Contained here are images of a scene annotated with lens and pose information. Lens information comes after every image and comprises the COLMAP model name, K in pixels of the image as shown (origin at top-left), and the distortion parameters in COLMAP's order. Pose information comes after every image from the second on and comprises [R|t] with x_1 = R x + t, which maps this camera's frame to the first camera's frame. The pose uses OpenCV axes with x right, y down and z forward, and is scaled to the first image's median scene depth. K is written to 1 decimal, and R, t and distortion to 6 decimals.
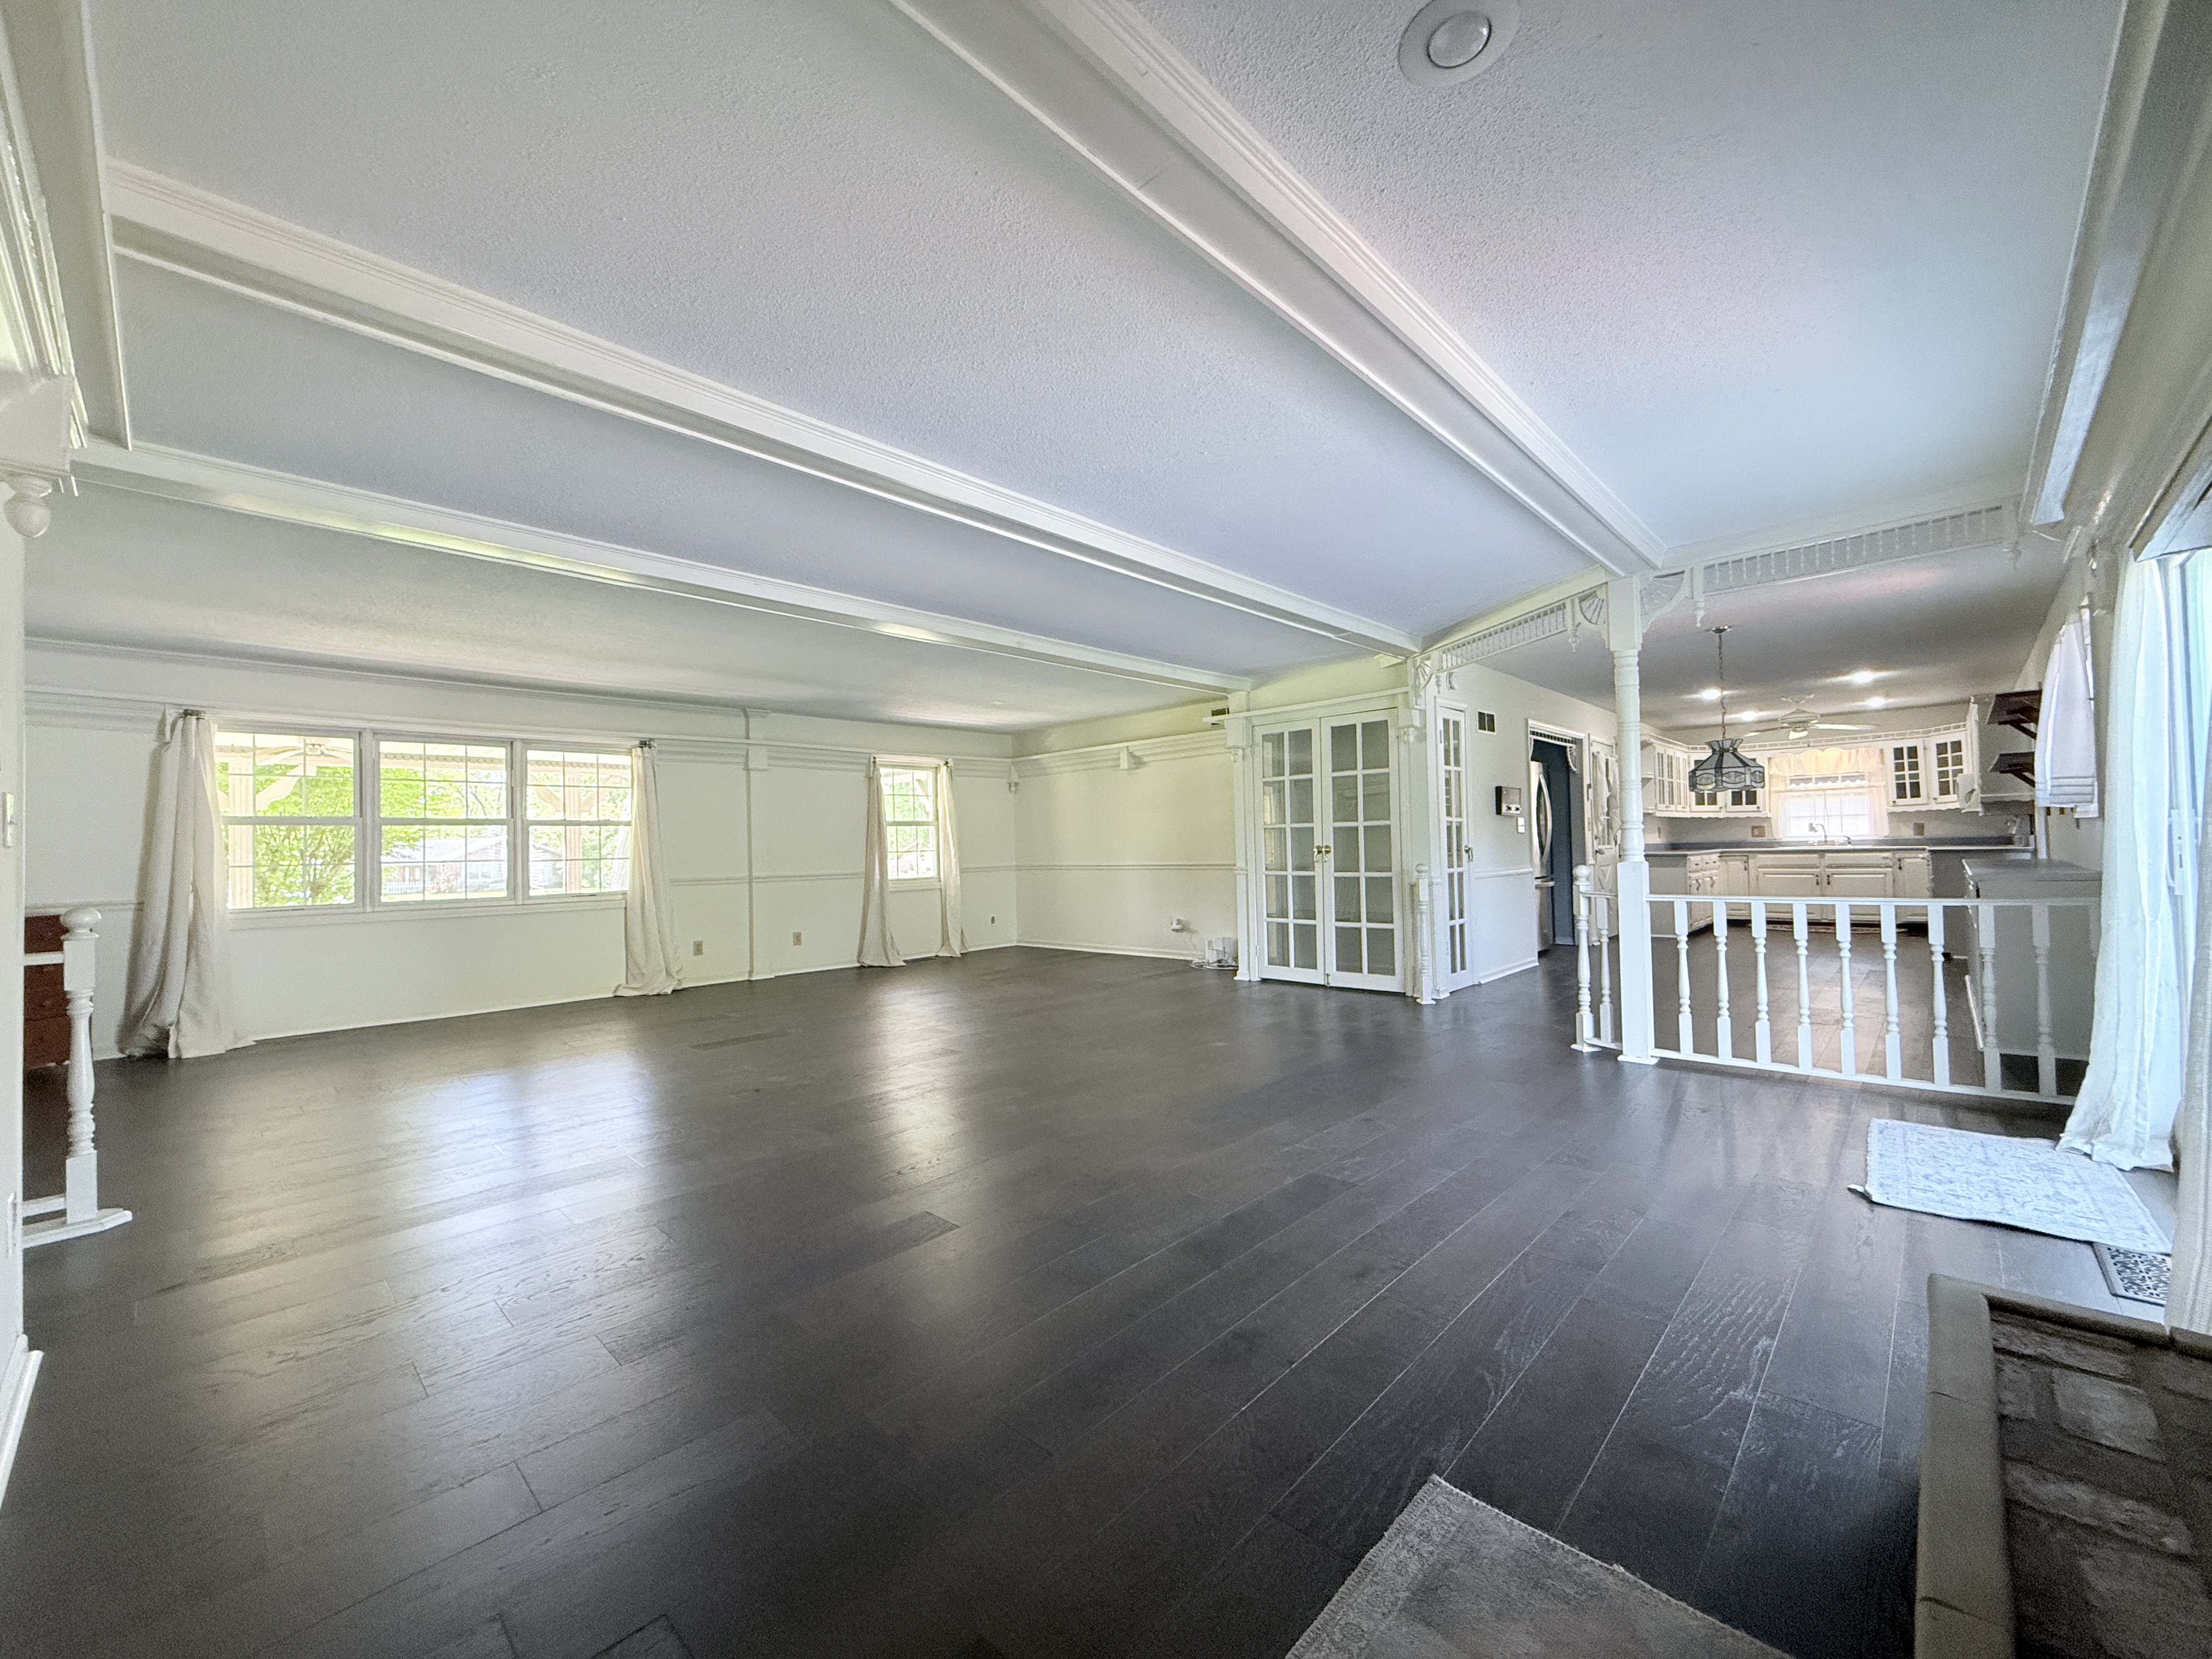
lens RADIAL K [[878.6, 0, 1104.4], [0, 878.6, 830.8], [0, 0, 1]] dist [0.003969, -0.001098]
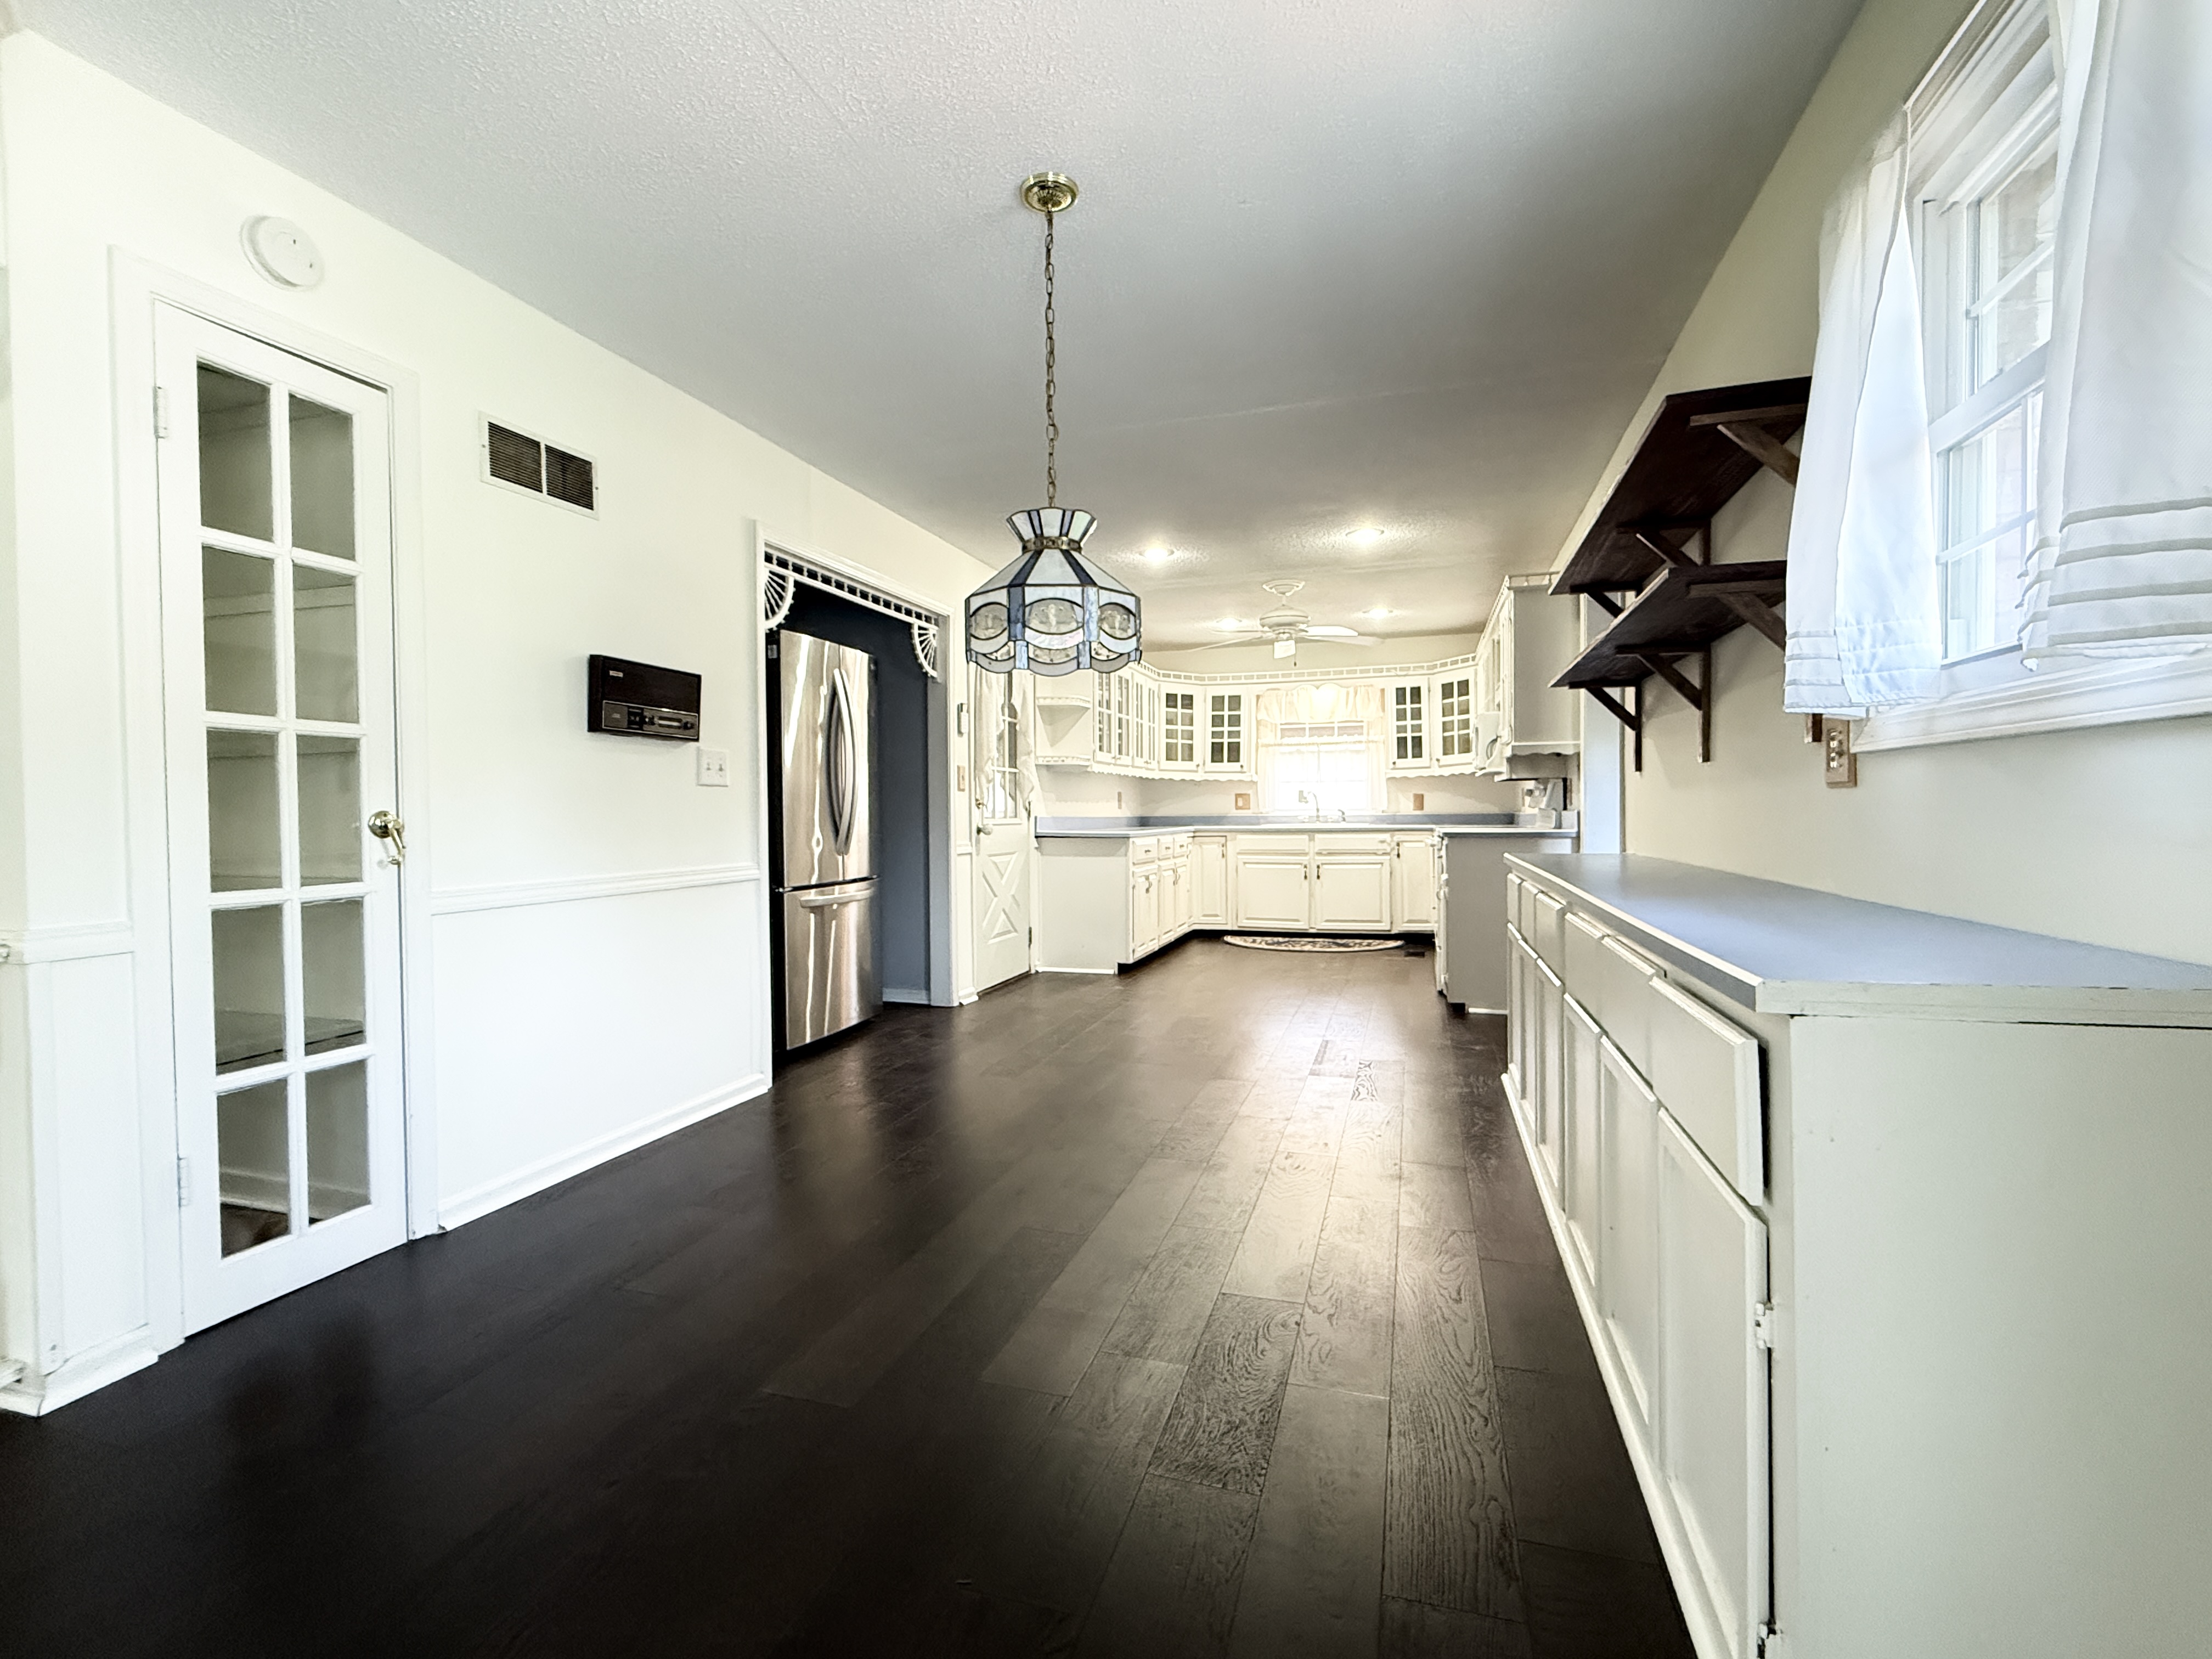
lens RADIAL K [[975.6, 0, 1101.0], [0, 975.6, 830.8], [0, 0, 1]] dist [-0.012902, 0.000013]
pose [[0.899051, 0.007156, 0.437785, 0.337877], [-0.022016, 0.999341, 0.028876, 0.004577], [-0.437289, -0.035599, 0.898616, 0.392479]]
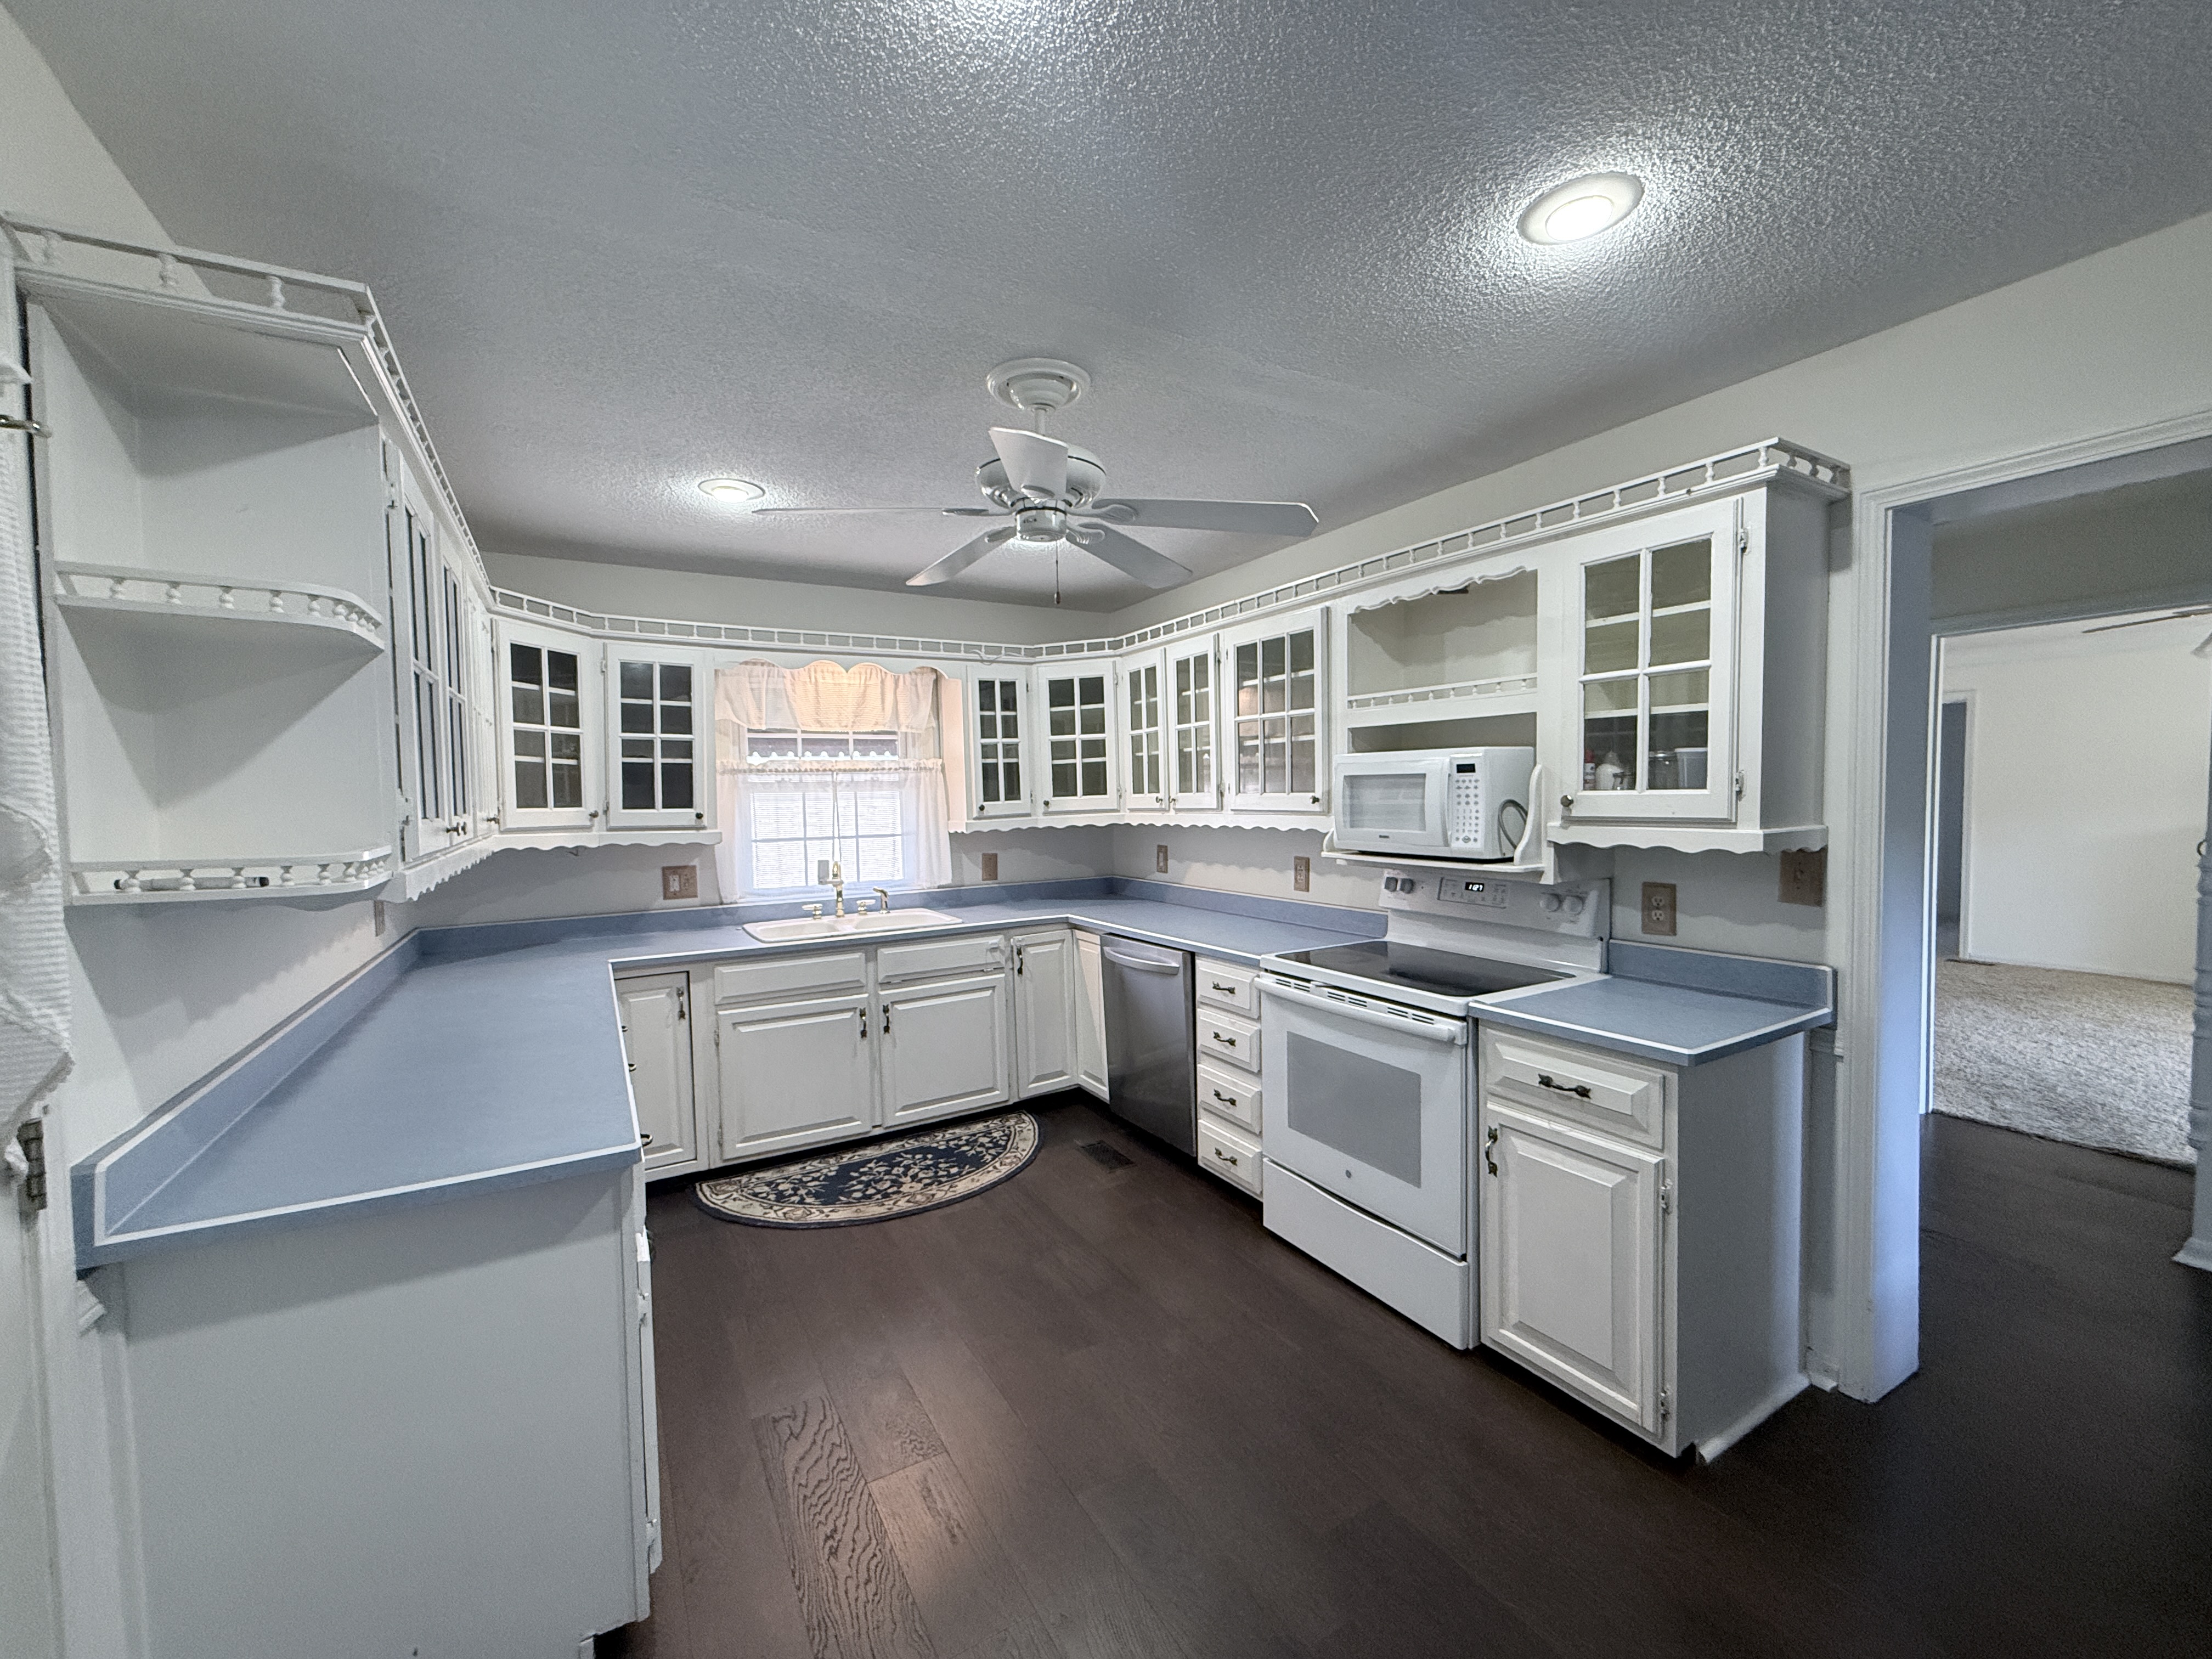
lens RADIAL K [[878.6, 0, 1092.1], [0, 878.6, 831.6], [0, 0, 1]] dist [0.003969, -0.001098]
pose [[0.288358, -0.023410, 0.957236, 0.510065], [-0.006921, 0.999624, 0.026532, -0.033335], [-0.957498, -0.014276, 0.288088, 0.831545]]
